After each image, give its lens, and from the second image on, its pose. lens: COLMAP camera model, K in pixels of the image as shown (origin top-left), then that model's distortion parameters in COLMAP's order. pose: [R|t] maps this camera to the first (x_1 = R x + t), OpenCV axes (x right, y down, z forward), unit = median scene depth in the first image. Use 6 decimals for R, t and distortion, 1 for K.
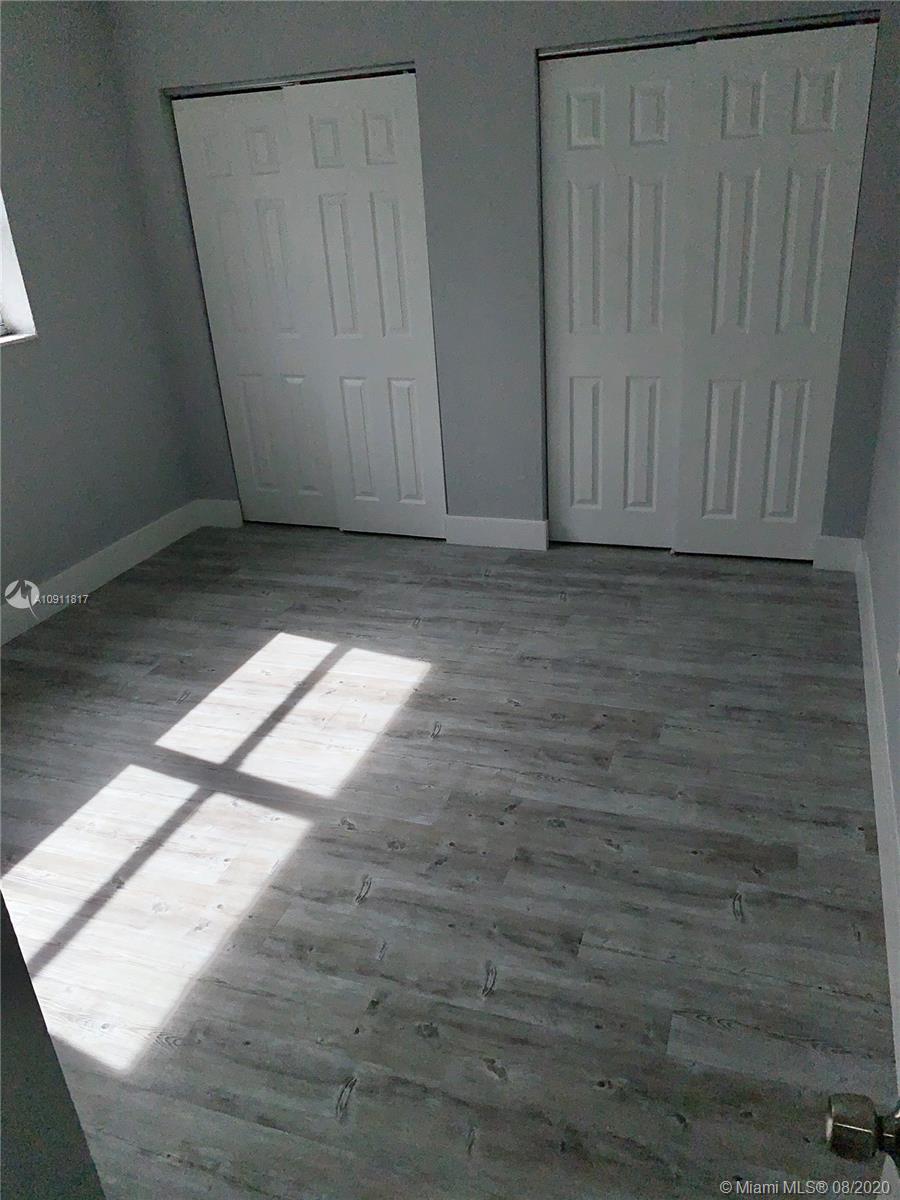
lens RADIAL K [[934.0, 0, 453.9], [0, 934.0, 601.2], [0, 0, 1]] dist [-0.005497, -0.012072]
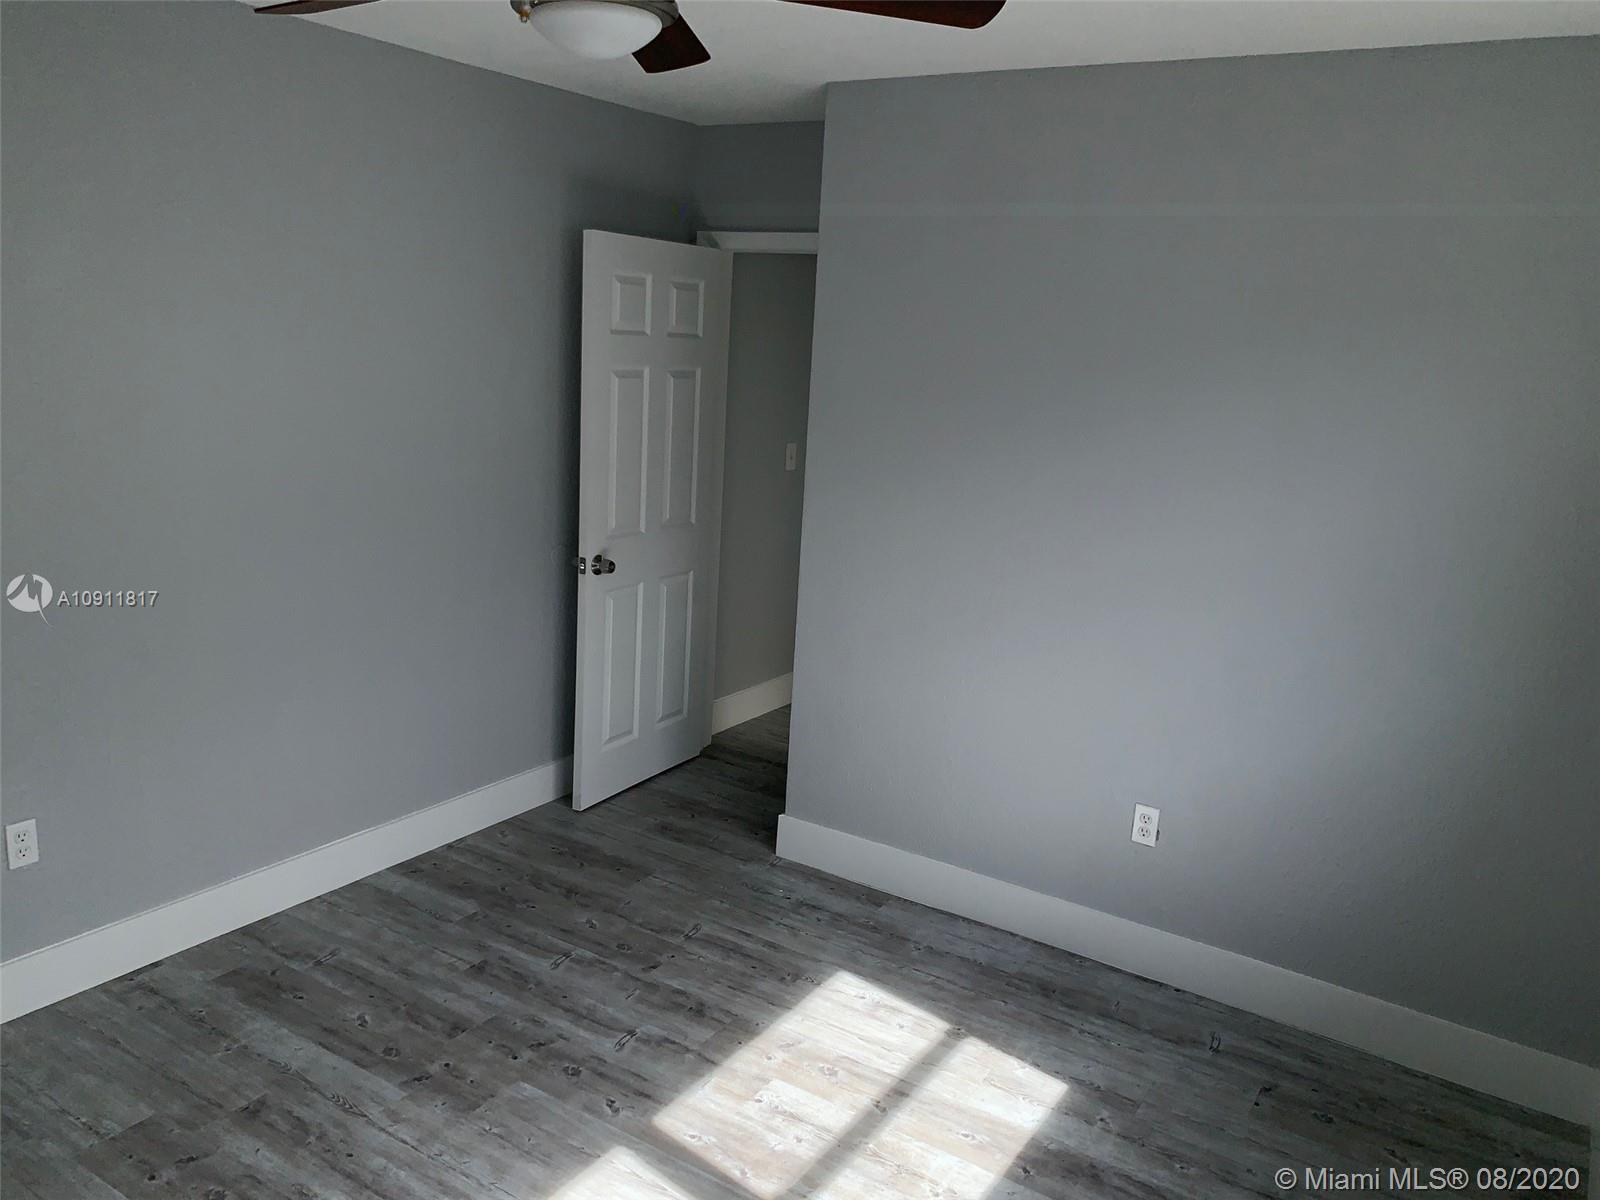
lens RADIAL K [[1245.3, 0, 801.7], [0, 1245.3, 600.0], [0, 0, 1]] dist [-0.005497, -0.012072]
pose [[-0.974475, -0.050359, 0.218776, -0.541487], [0.089211, 0.807402, 0.583218, -0.814033], [-0.206011, 0.587848, -0.782300, 1.718412]]
